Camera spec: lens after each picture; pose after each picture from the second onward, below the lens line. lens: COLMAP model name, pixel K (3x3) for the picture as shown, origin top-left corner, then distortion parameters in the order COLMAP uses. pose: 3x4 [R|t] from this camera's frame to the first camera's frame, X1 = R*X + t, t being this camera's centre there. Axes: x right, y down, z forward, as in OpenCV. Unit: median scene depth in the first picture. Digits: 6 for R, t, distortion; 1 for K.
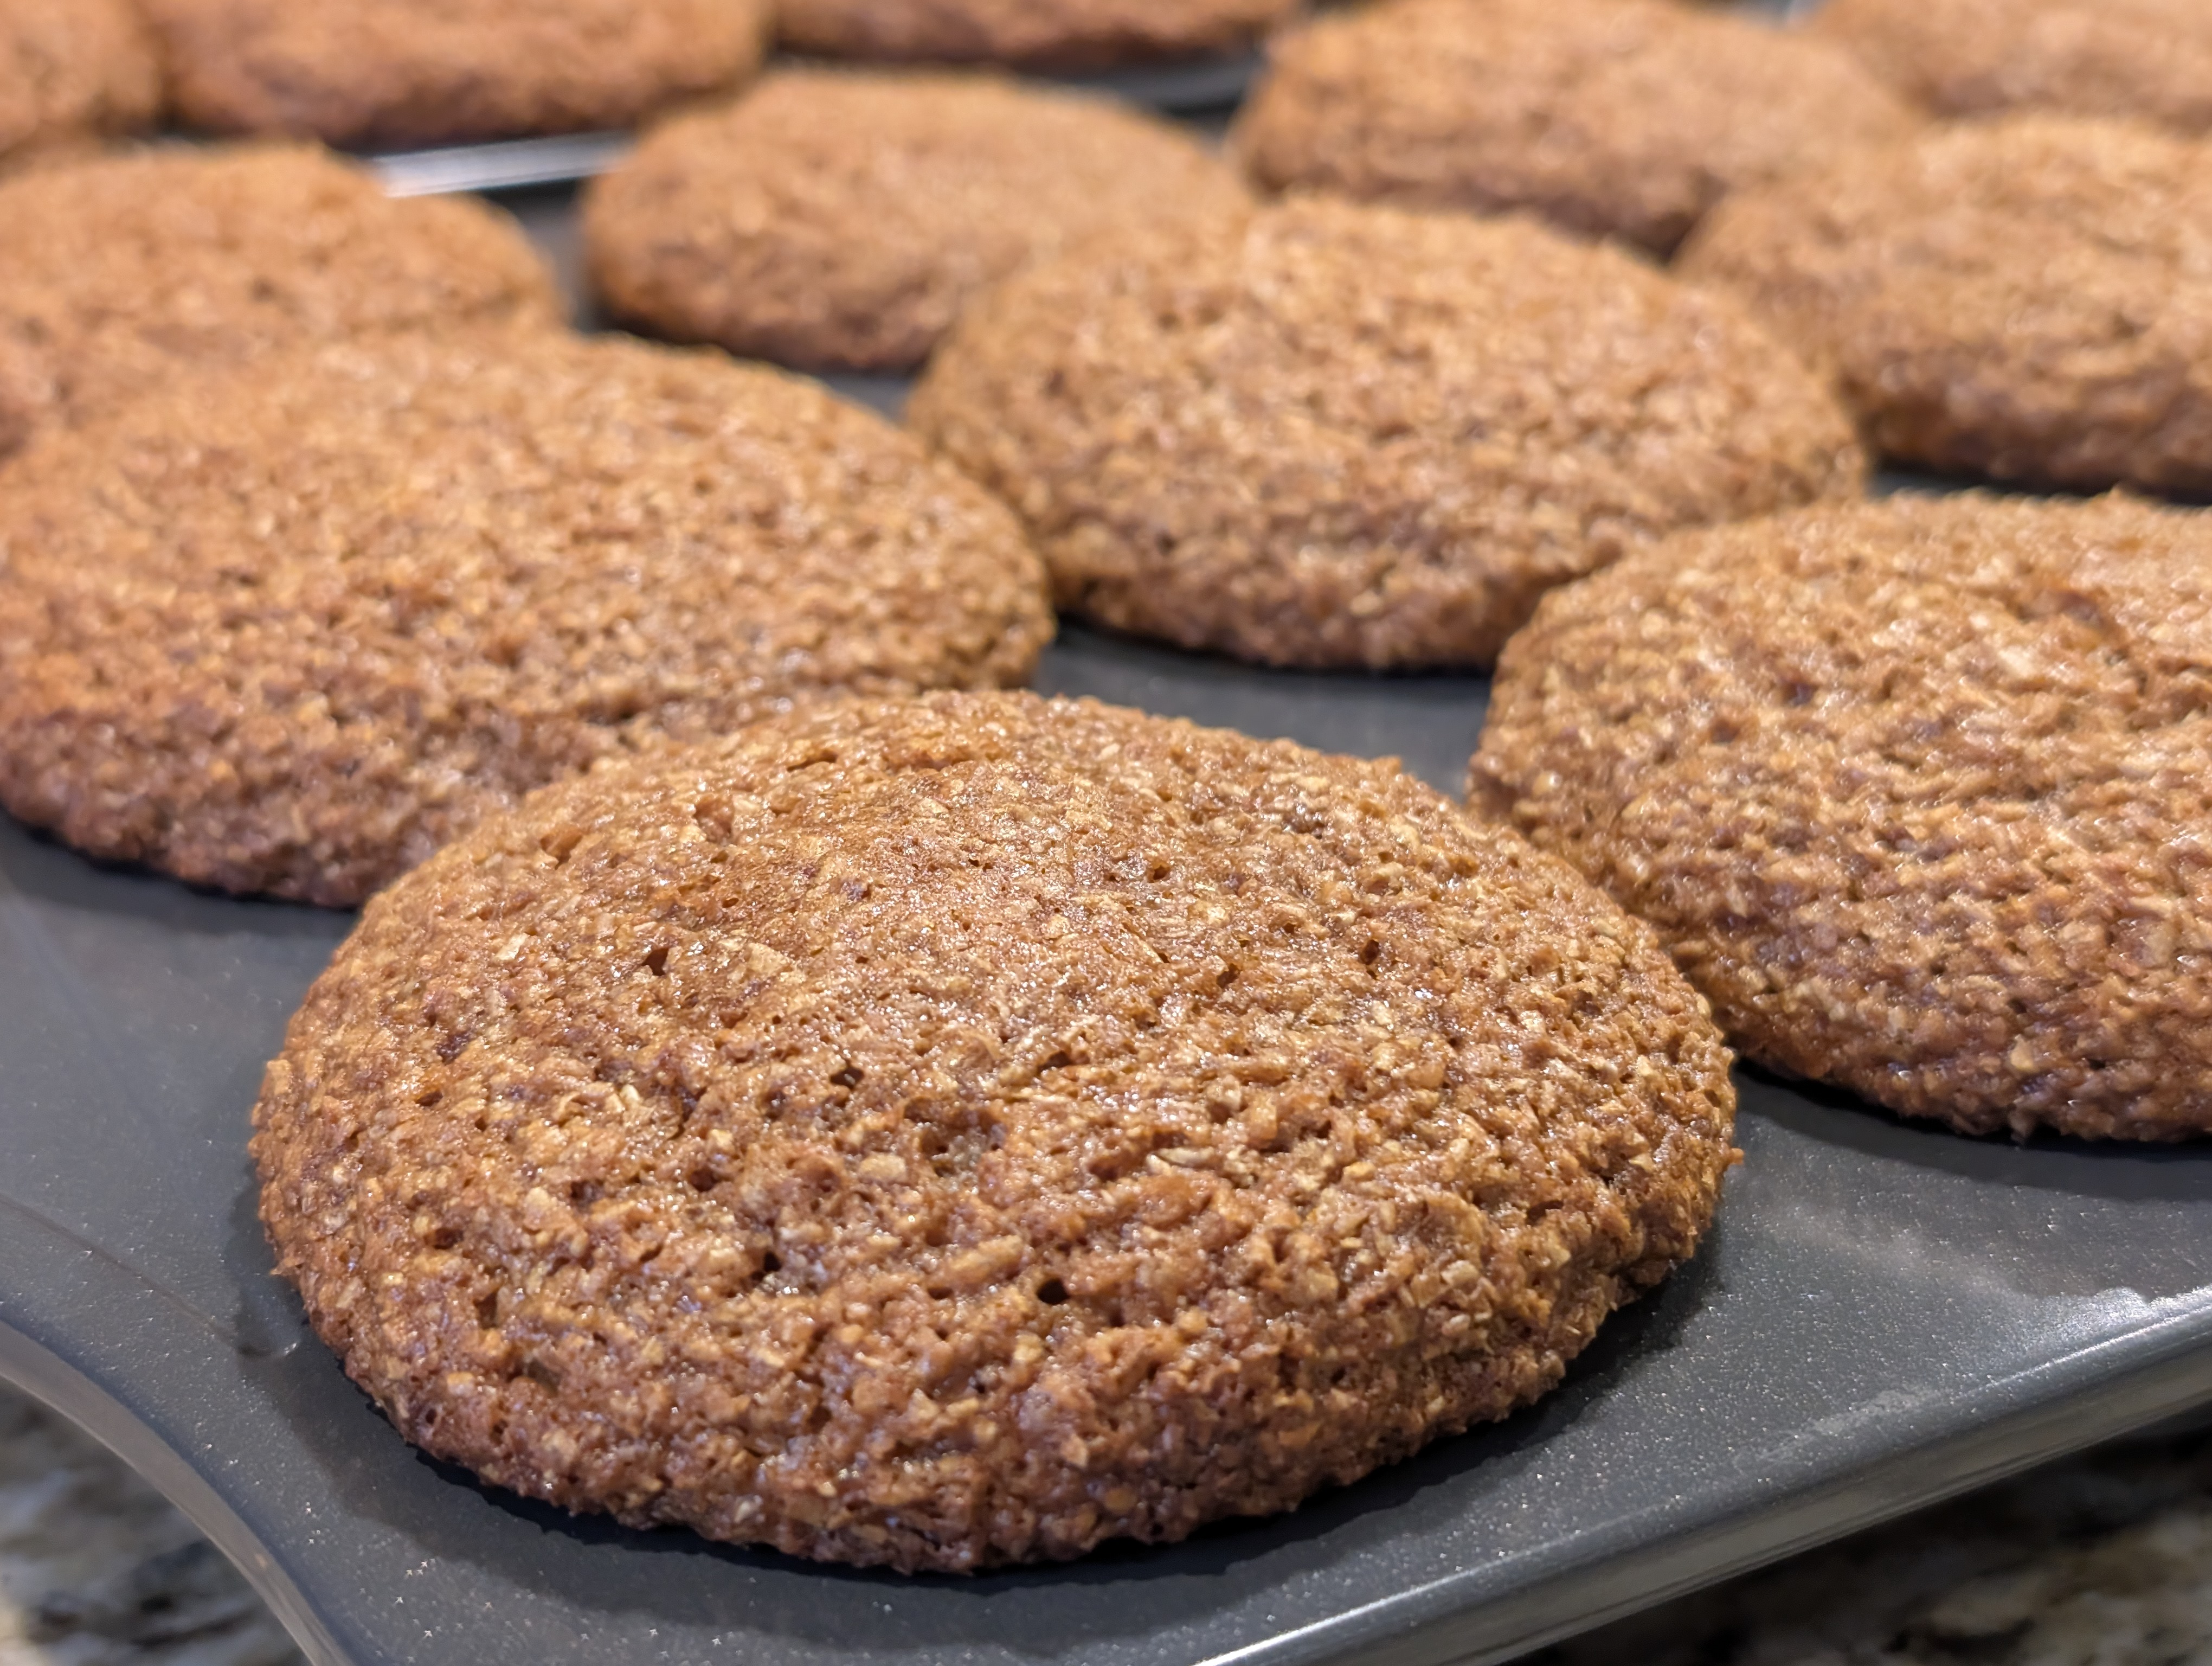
lens RADIAL K [[3697.6, 0, 1104.0], [0, 3697.6, 926.4], [0, 0, 1]] dist [0.110445, -1.244203]
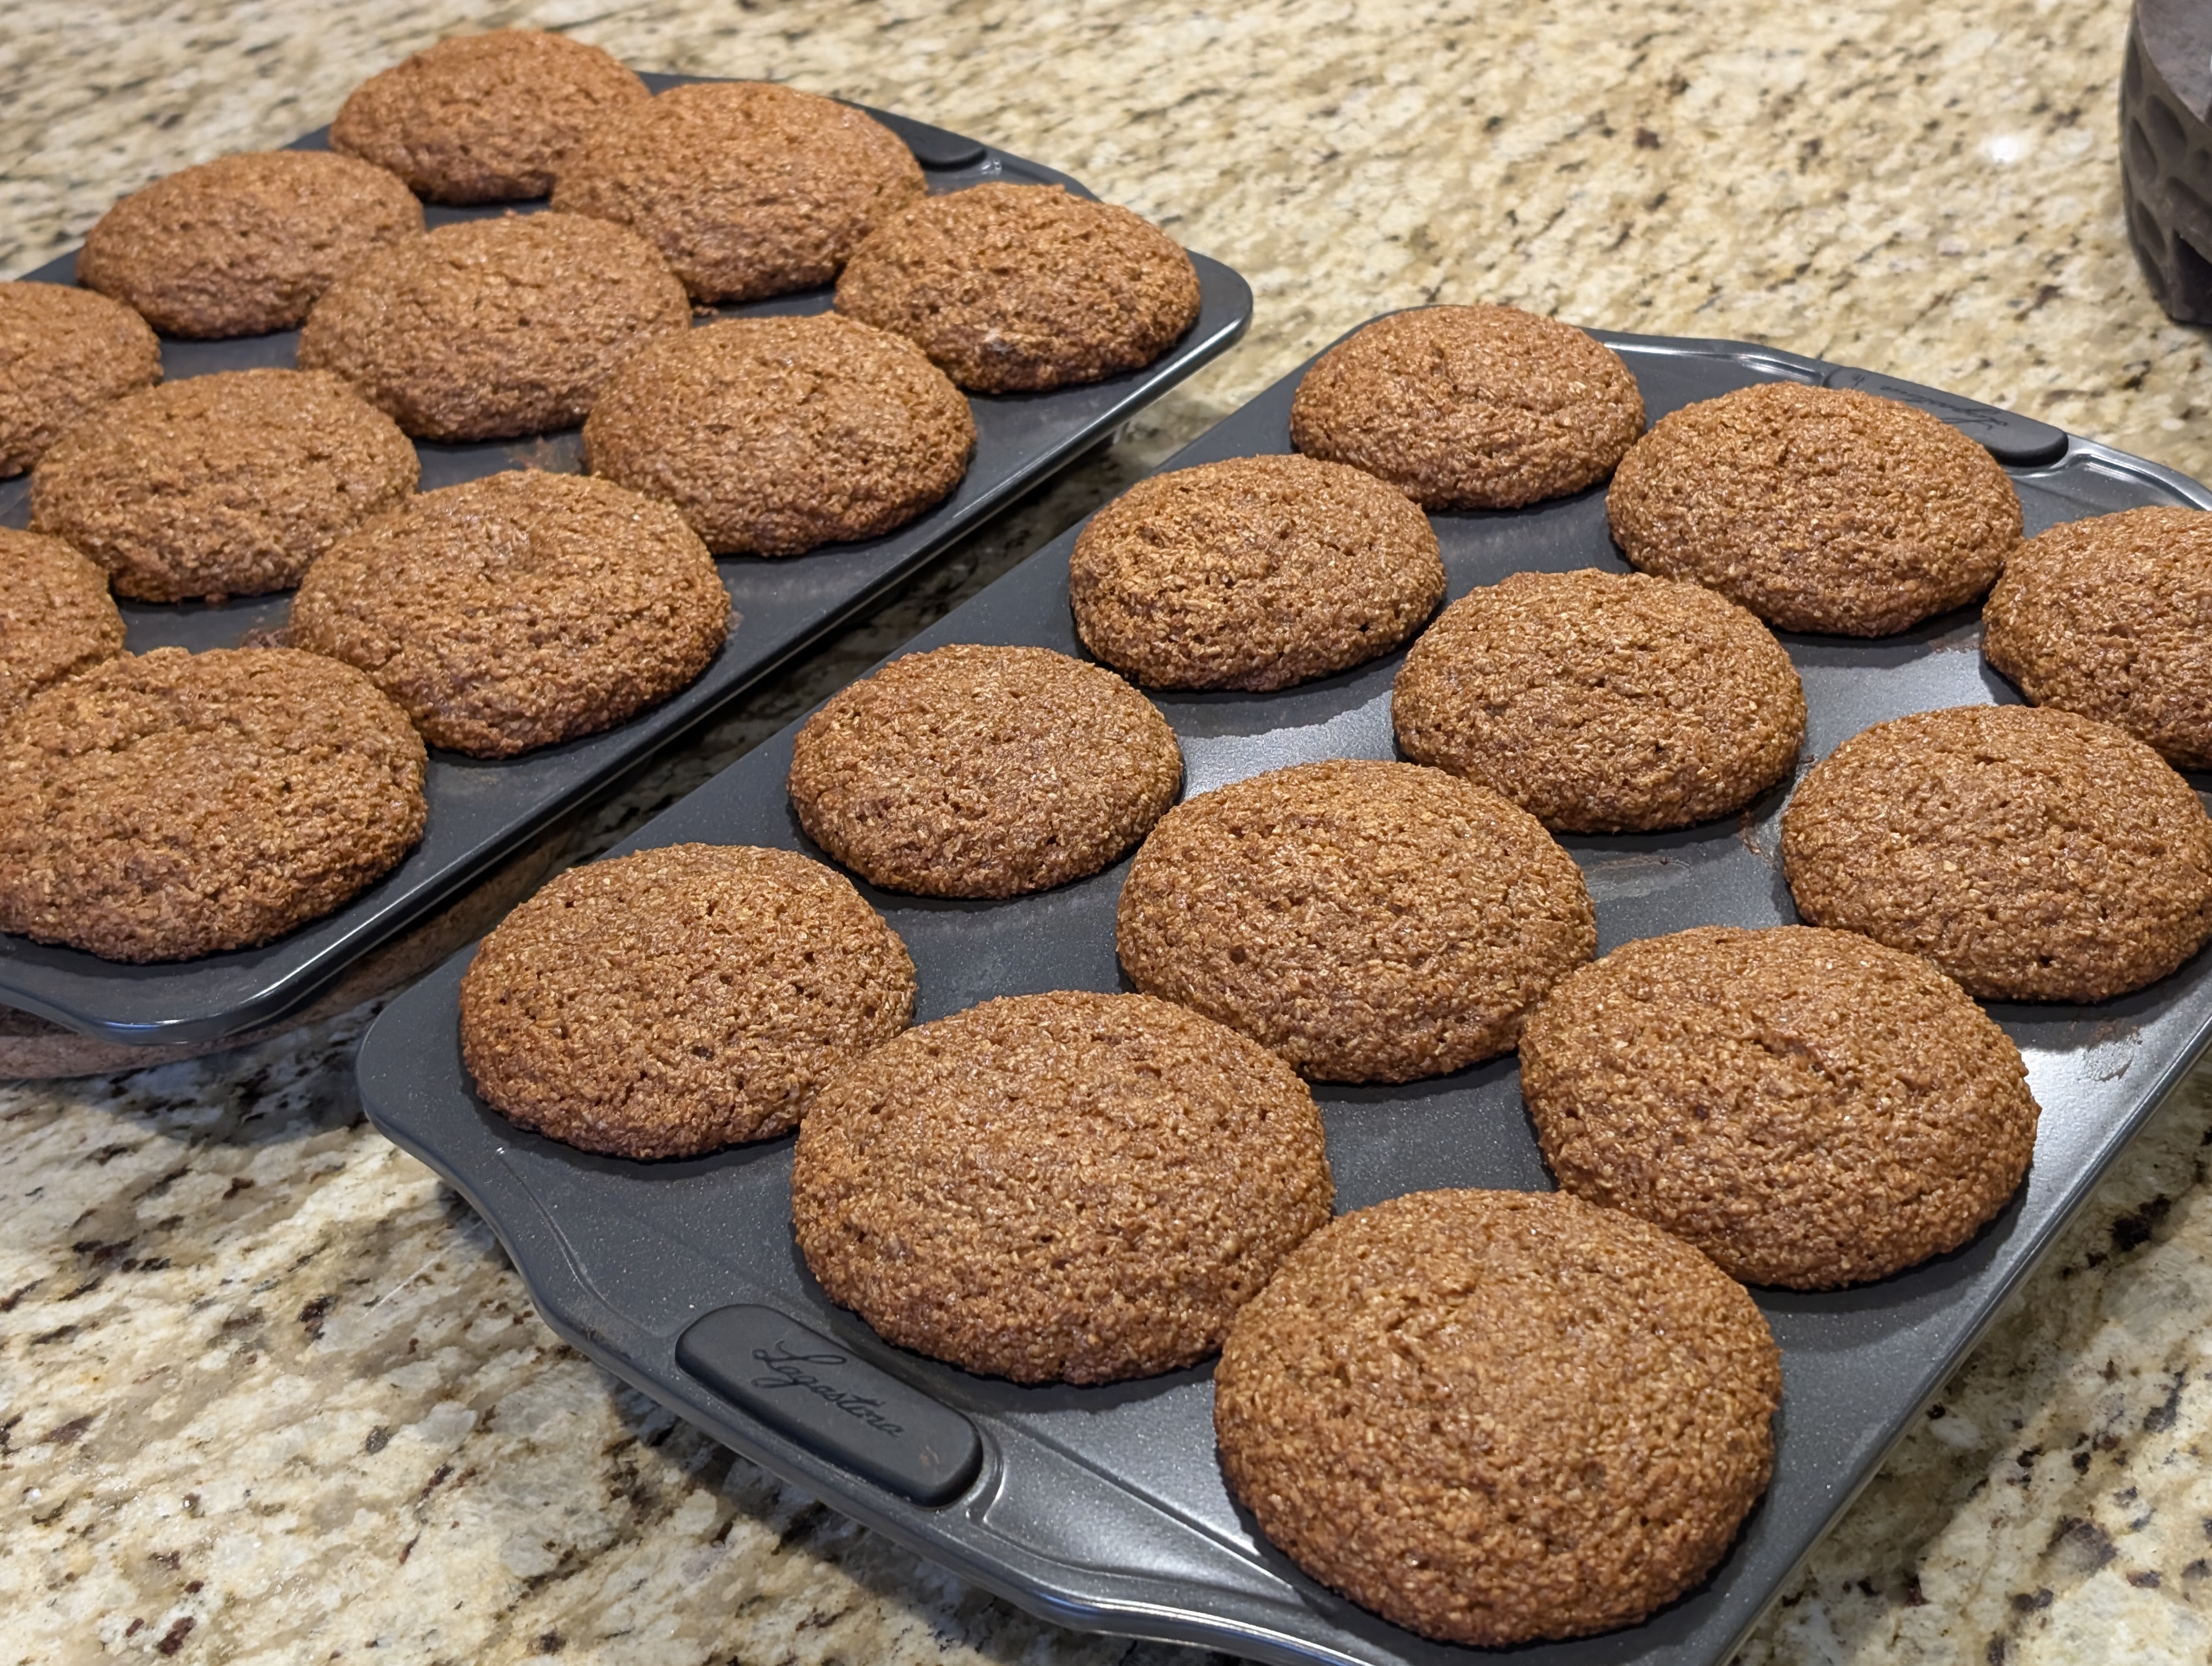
lens RADIAL K [[3697.6, 0, 1104.0], [0, 3697.6, 926.4], [0, 0, 1]] dist [0.110445, -1.244203]
pose [[0.910056, -0.288228, 0.297863, -0.906425], [0.204484, 0.937302, 0.282226, -0.996523], [-0.360533, -0.195933, 0.911935, -1.112754]]
